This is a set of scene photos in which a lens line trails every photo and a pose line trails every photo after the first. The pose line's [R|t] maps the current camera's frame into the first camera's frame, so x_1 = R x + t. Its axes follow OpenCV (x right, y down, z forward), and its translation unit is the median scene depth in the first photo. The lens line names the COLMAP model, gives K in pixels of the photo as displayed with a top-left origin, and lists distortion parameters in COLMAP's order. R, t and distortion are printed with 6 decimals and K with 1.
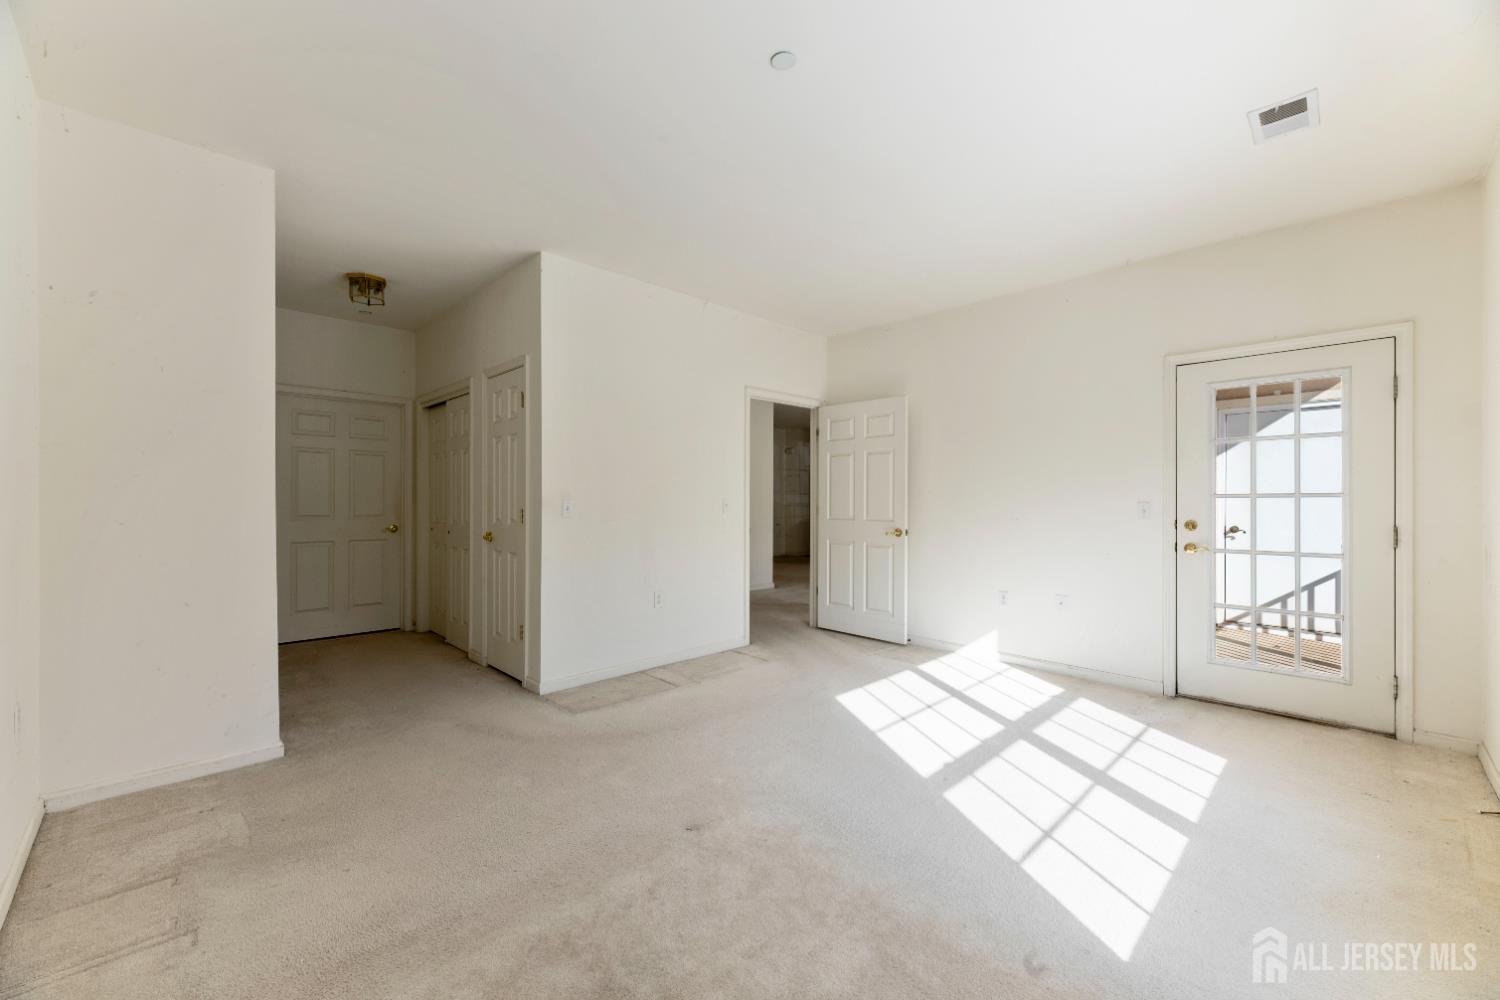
lens RADIAL K [[605.5, 0, 743.4], [0, 605.5, 496.4], [0, 0, 1]] dist [0.002711, 0.000661]
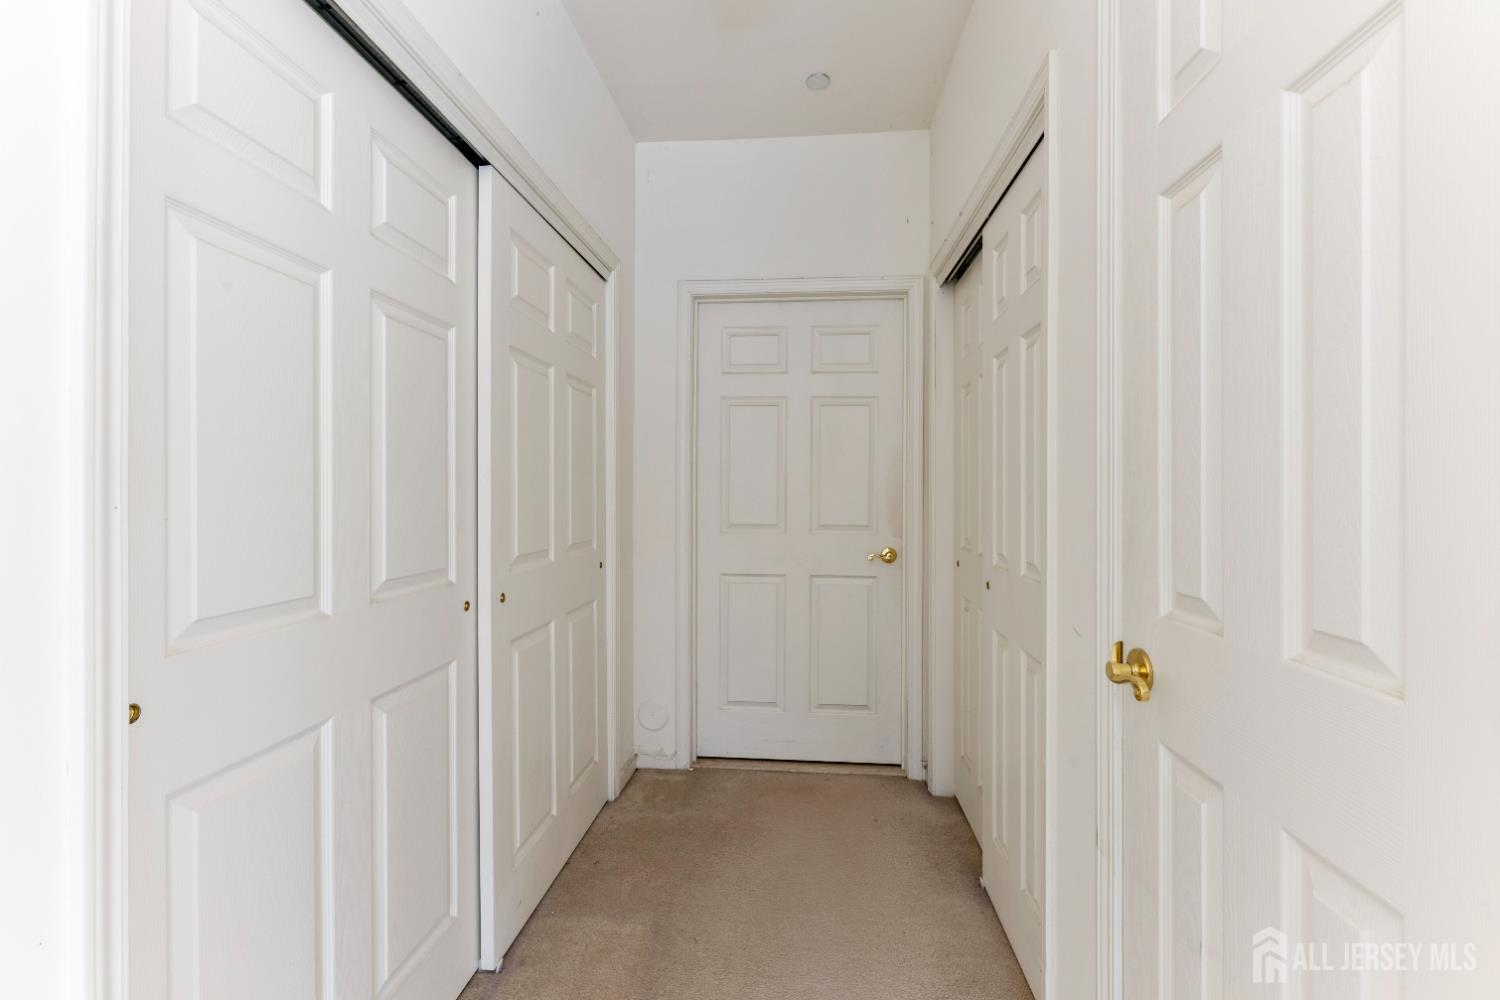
lens RADIAL K [[676.4, 0, 753.5], [0, 676.4, 494.5], [0, 0, 1]] dist [0.001638, 0.000422]
pose [[0.672453, 0.004035, -0.740129, -0.260417], [-0.000845, 0.999989, 0.004683, 0.002293], [0.740139, -0.002524, 0.672449, 0.577711]]
